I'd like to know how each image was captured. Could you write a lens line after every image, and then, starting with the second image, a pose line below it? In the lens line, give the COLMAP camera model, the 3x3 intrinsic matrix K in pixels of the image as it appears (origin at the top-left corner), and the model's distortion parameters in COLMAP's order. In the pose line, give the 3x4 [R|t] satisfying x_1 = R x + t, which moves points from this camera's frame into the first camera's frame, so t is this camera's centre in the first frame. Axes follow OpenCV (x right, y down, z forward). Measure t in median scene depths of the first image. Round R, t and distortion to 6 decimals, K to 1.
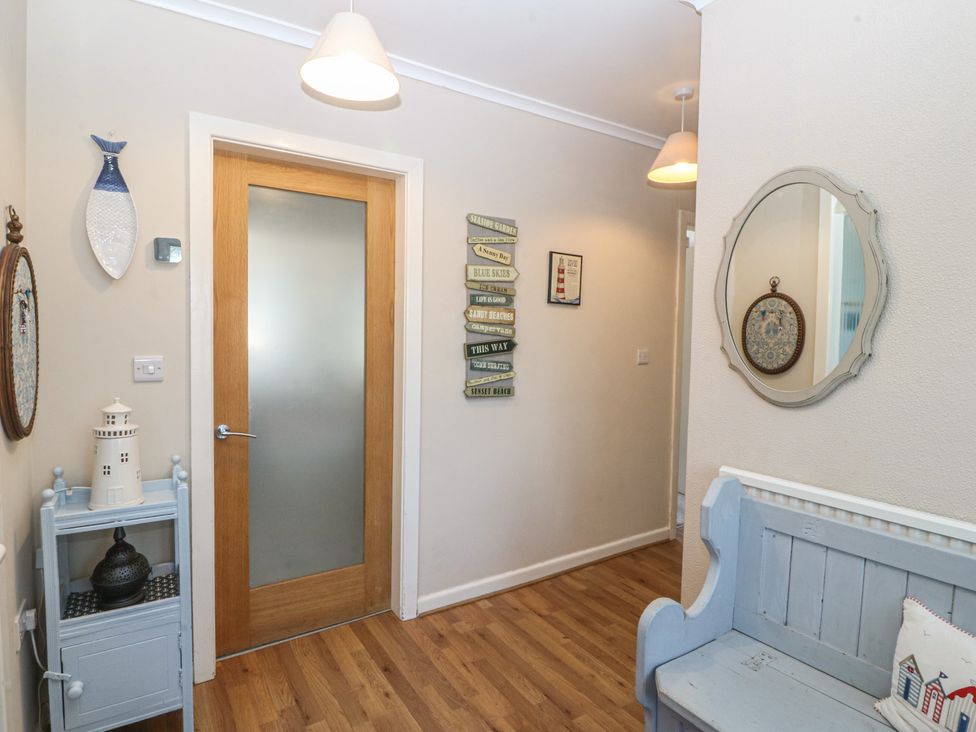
lens RADIAL K [[534.6, 0, 490.6], [0, 534.6, 360.8], [0, 0, 1]] dist [-0.000880, -0.013053]
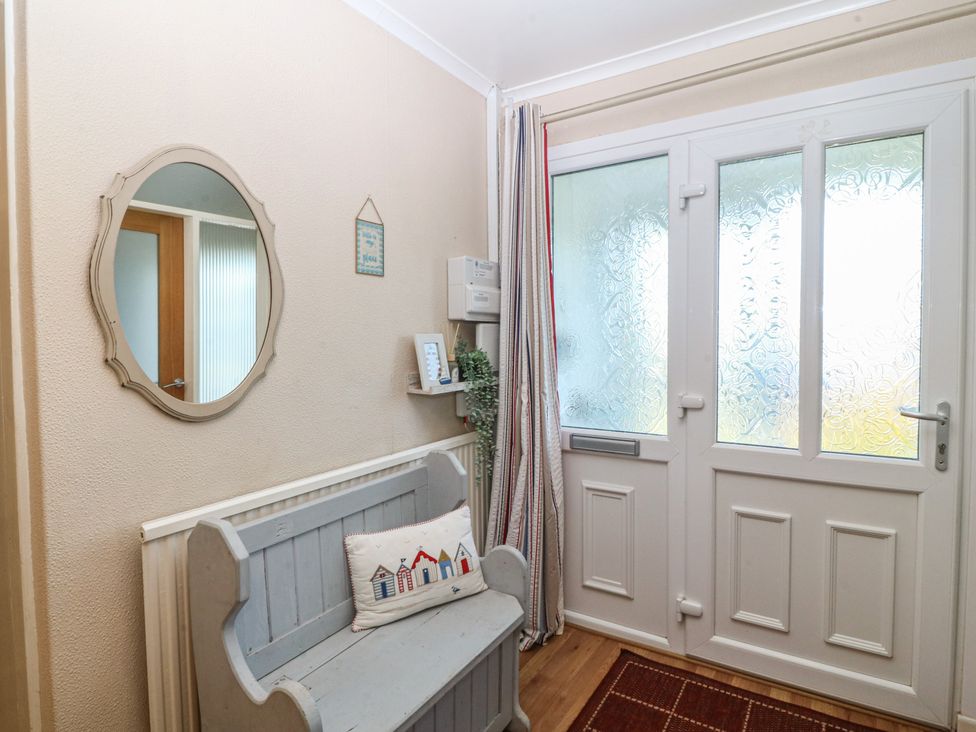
lens RADIAL K [[534.6, 0, 490.6], [0, 534.6, 360.8], [0, 0, 1]] dist [-0.000880, -0.013053]
pose [[-0.425596, -0.046958, 0.903694, -0.522197], [0.045126, 0.996309, 0.073023, -0.060348], [-0.903787, 0.071858, -0.421906, 1.200272]]
